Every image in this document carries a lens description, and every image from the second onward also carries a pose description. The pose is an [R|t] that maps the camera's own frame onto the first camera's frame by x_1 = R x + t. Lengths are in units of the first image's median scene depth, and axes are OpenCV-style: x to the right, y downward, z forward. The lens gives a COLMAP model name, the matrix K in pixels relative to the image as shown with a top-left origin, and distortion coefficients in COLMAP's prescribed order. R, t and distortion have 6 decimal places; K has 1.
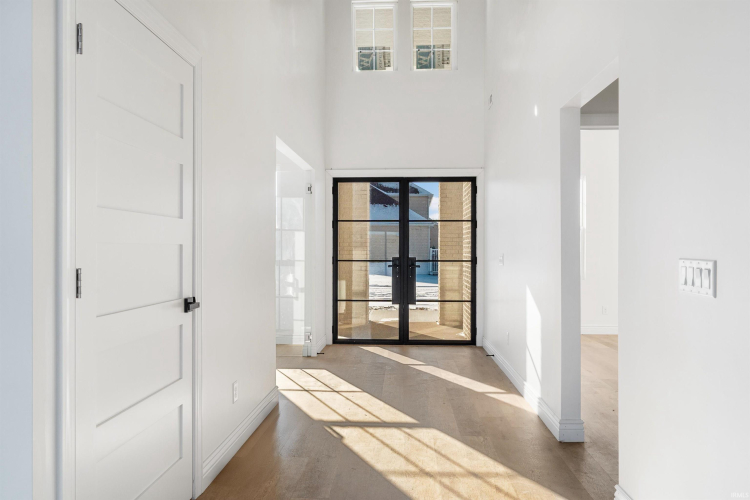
lens RADIAL K [[538.6, 0, 375.2], [0, 538.6, 250.0], [0, 0, 1]] dist [0.000134, 0.000001]
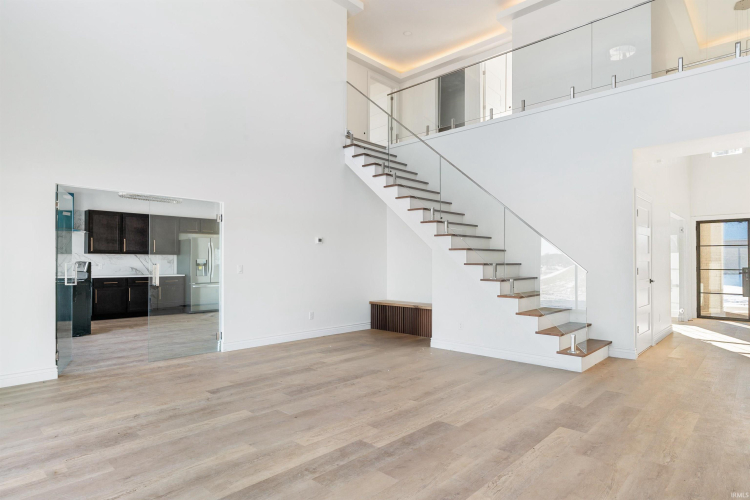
lens RADIAL K [[426.8, 0, 378.7], [0, 426.8, 268.7], [0, 0, 1]] dist [-0.005989, -0.000514]
pose [[0.771896, -0.007790, -0.635701, 0.001314], [0.008475, 0.999962, -0.001963, 0.011603], [0.635692, -0.003873, 0.771933, -0.687194]]
